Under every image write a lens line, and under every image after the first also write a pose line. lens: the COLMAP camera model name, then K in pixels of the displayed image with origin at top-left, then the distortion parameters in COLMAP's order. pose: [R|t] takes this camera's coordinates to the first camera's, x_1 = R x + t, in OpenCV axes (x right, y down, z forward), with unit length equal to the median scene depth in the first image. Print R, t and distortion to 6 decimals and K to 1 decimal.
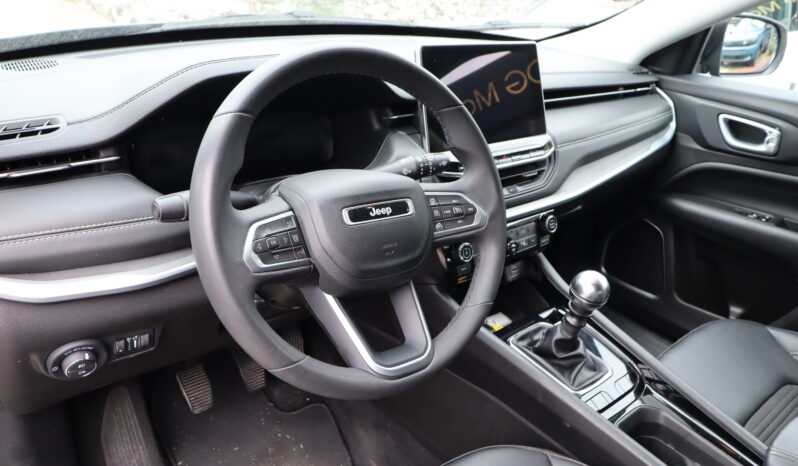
lens RADIAL K [[578.6, 0, 399.0], [0, 578.6, 233.0], [0, 0, 1]] dist [-0.000426, -0.001404]
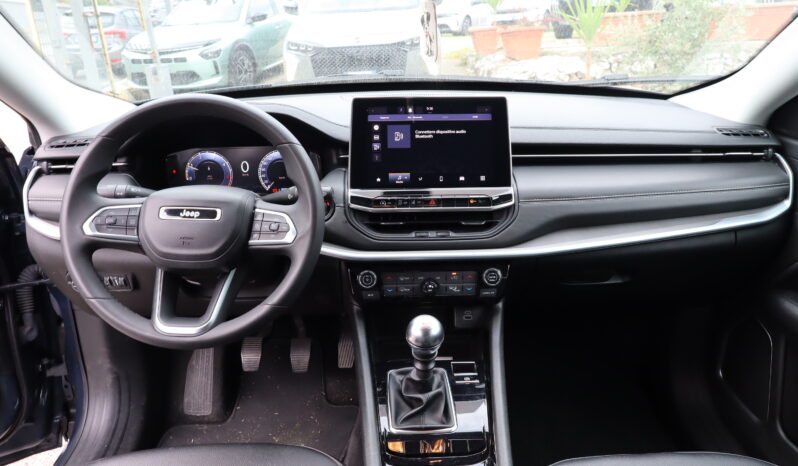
lens RADIAL K [[586.9, 0, 397.4], [0, 586.9, 262.6], [0, 0, 1]] dist [-0.001943, 0.002599]
pose [[0.790856, 0.162582, -0.590011, 0.730280], [-0.192445, 0.981229, 0.012429, -0.020726], [0.580957, 0.103715, 0.807299, 0.088471]]
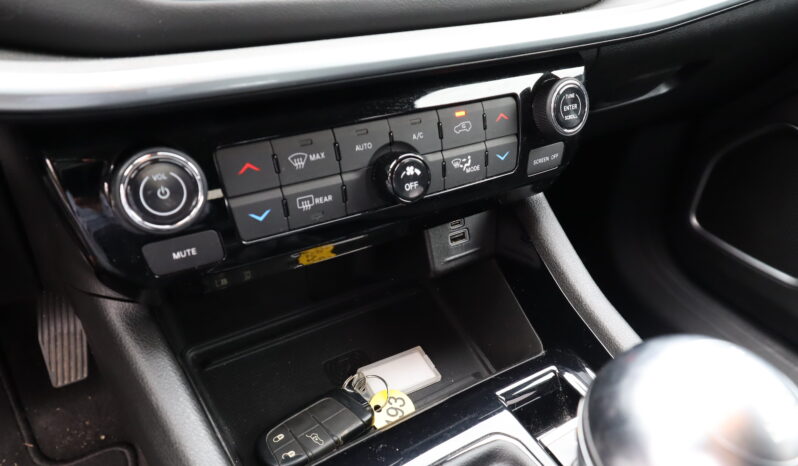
lens RADIAL K [[578.6, 0, 399.0], [0, 578.6, 233.0], [0, 0, 1]] dist [-0.000426, -0.001404]
pose [[0.992769, 0.059517, -0.104249, 0.209716], [-0.043712, 0.988049, 0.147812, 0.009412], [0.111800, -0.142186, 0.983506, 0.672481]]
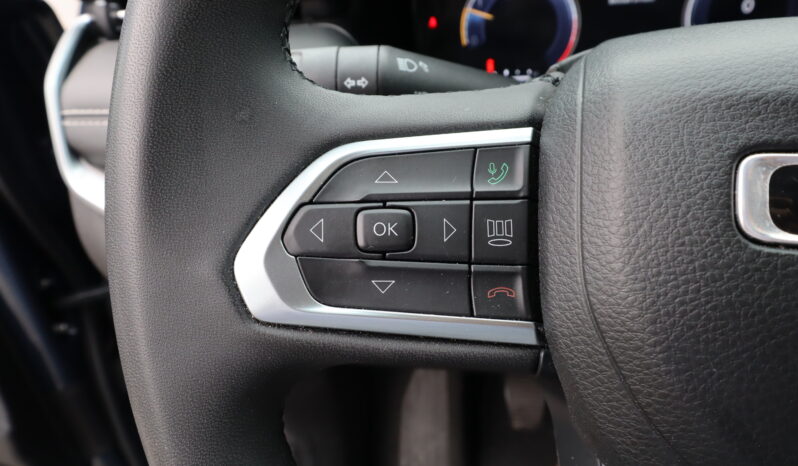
lens RADIAL K [[586.9, 0, 397.4], [0, 586.9, 262.6], [0, 0, 1]] dist [-0.001943, 0.002599]
pose [[0.641946, 0.299393, -0.705882, -0.013630], [-0.201807, 0.954130, 0.221157, -0.014498], [0.739716, 0.000481, 0.672919, 0.437451]]
